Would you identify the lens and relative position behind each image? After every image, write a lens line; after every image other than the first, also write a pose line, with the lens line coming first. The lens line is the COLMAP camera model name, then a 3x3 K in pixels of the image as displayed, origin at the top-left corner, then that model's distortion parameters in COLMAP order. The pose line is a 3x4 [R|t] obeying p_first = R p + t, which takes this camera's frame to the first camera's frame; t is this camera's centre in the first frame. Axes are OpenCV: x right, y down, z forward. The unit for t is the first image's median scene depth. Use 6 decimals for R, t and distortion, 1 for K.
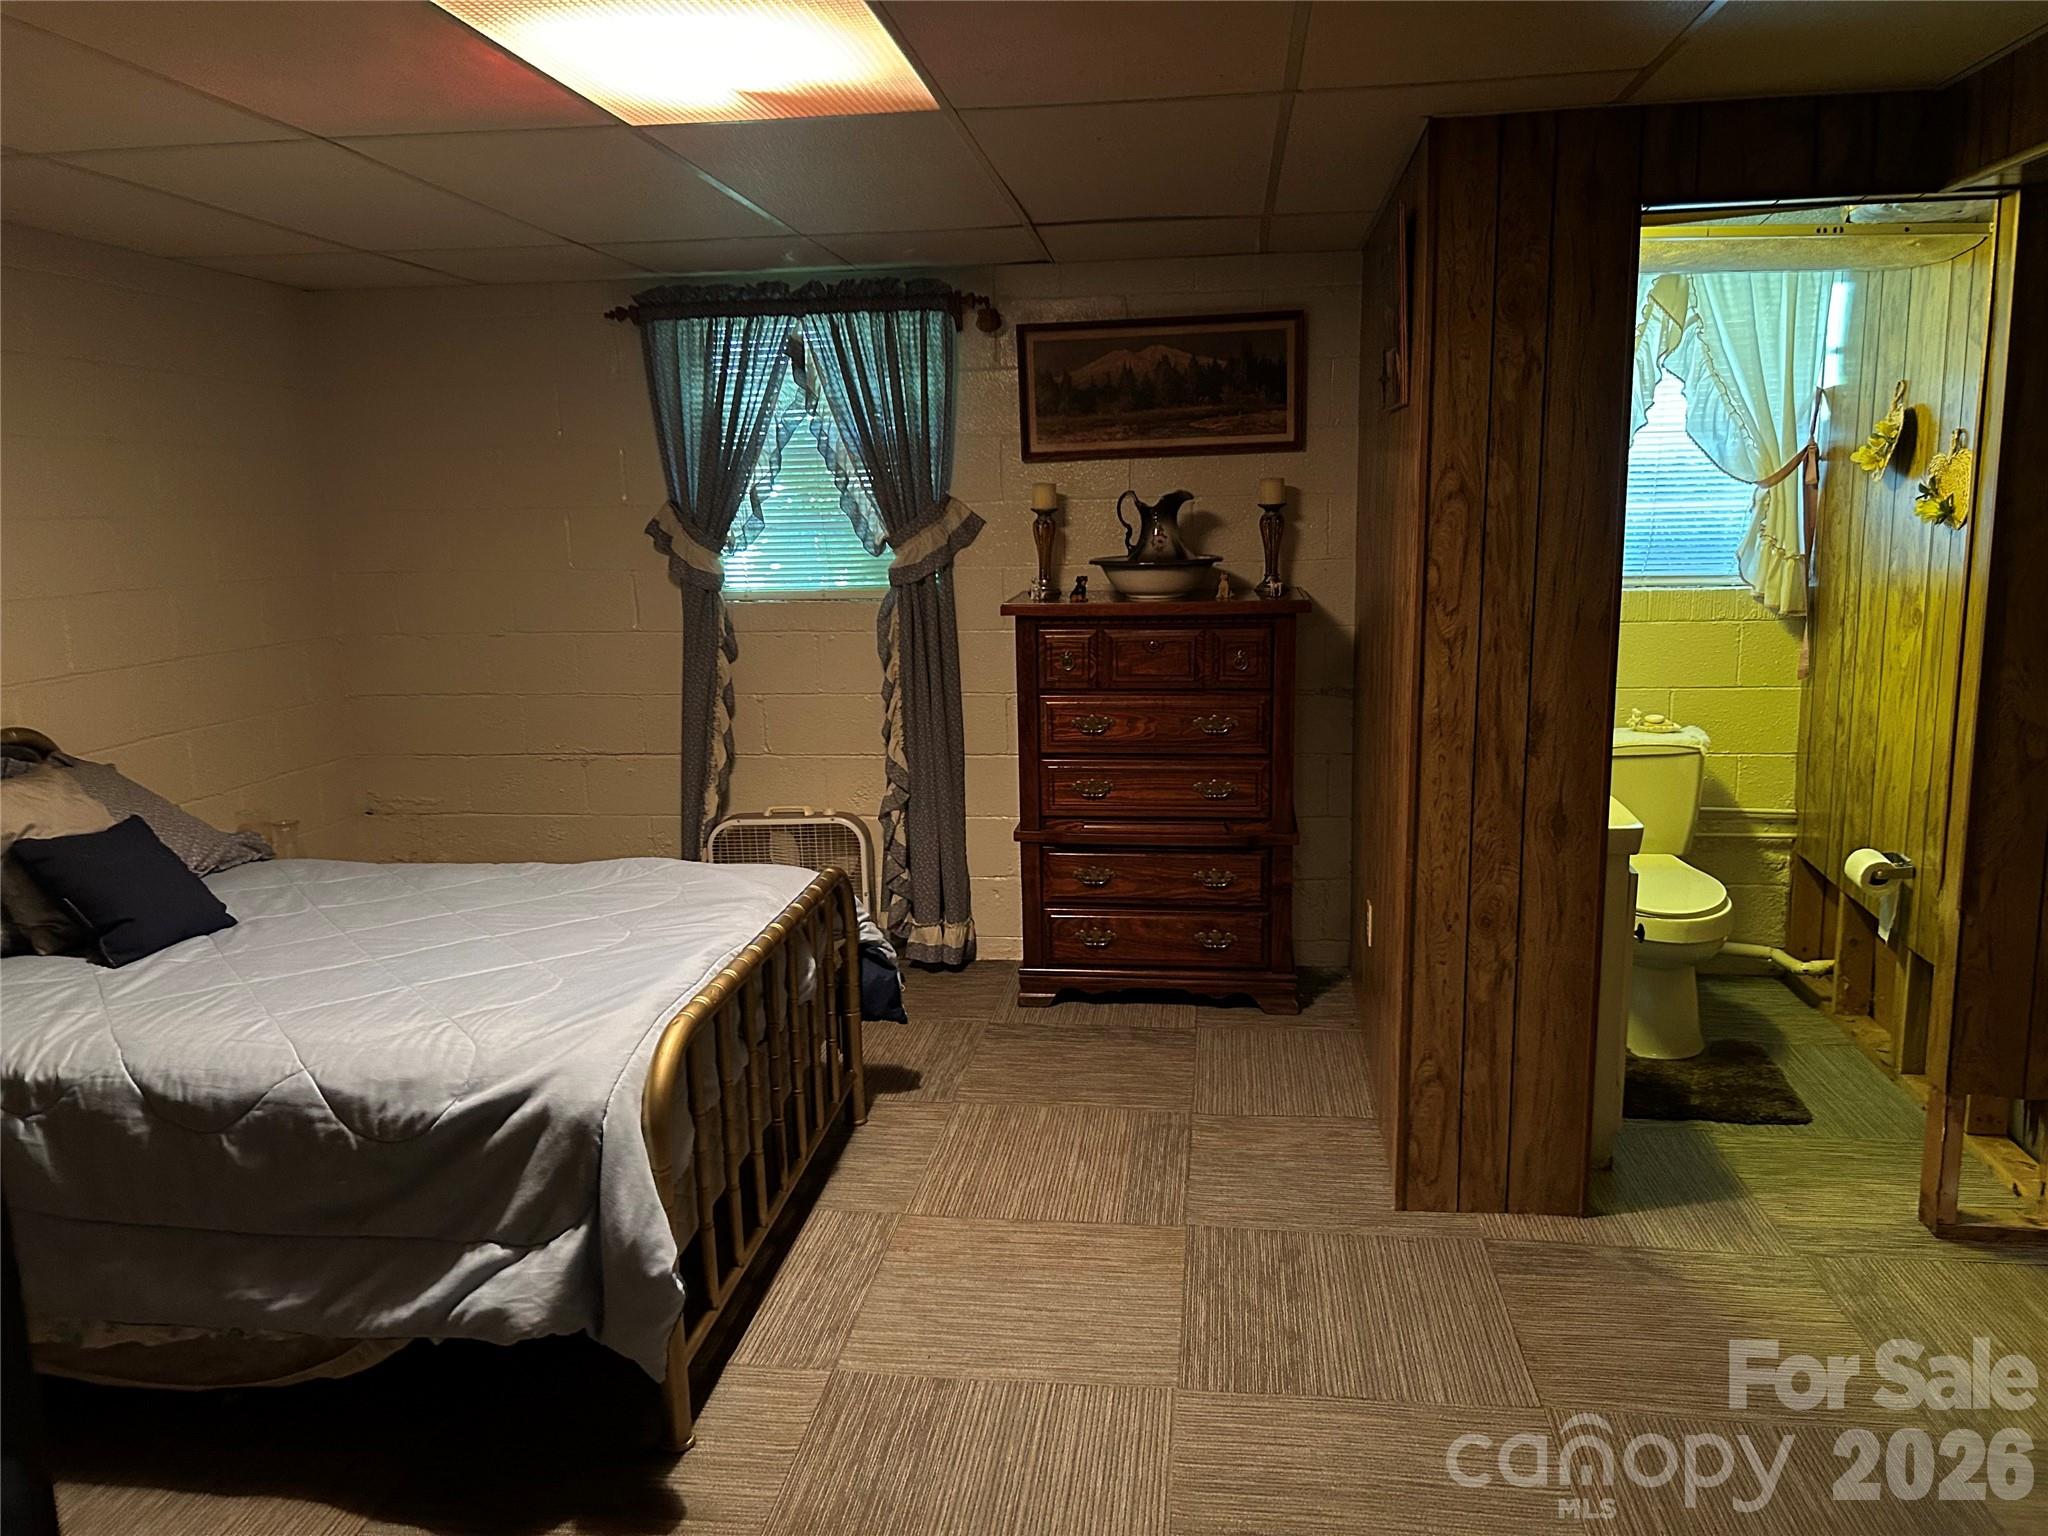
lens RADIAL K [[1523.0, 0, 1027.5], [0, 1523.0, 774.1], [0, 0, 1]] dist [0.011650, 0.013139]
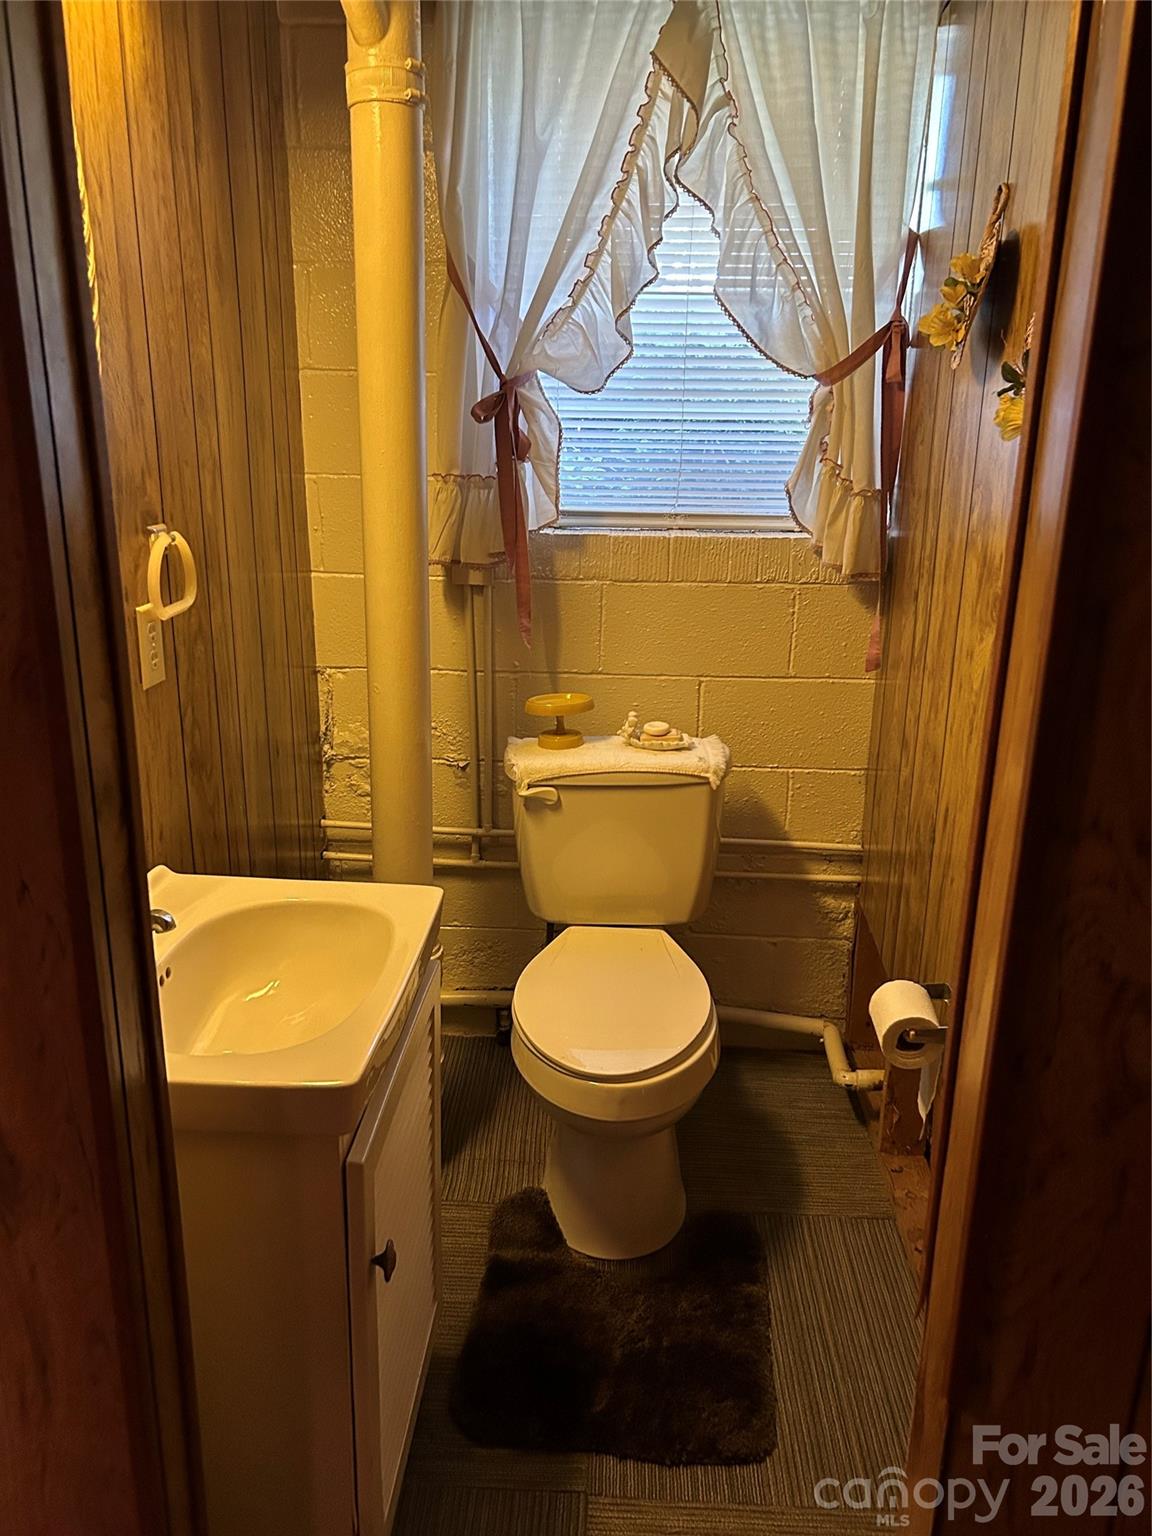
lens RADIAL K [[1142.3, 0, 571.9], [0, 1142.3, 765.7], [0, 0, 1]] dist [0.011650, 0.013139]
pose [[0.995643, 0.012819, 0.092363, 0.333216], [-0.023267, 0.993328, 0.112949, -0.077530], [-0.090299, -0.114605, 0.989299, 0.505709]]
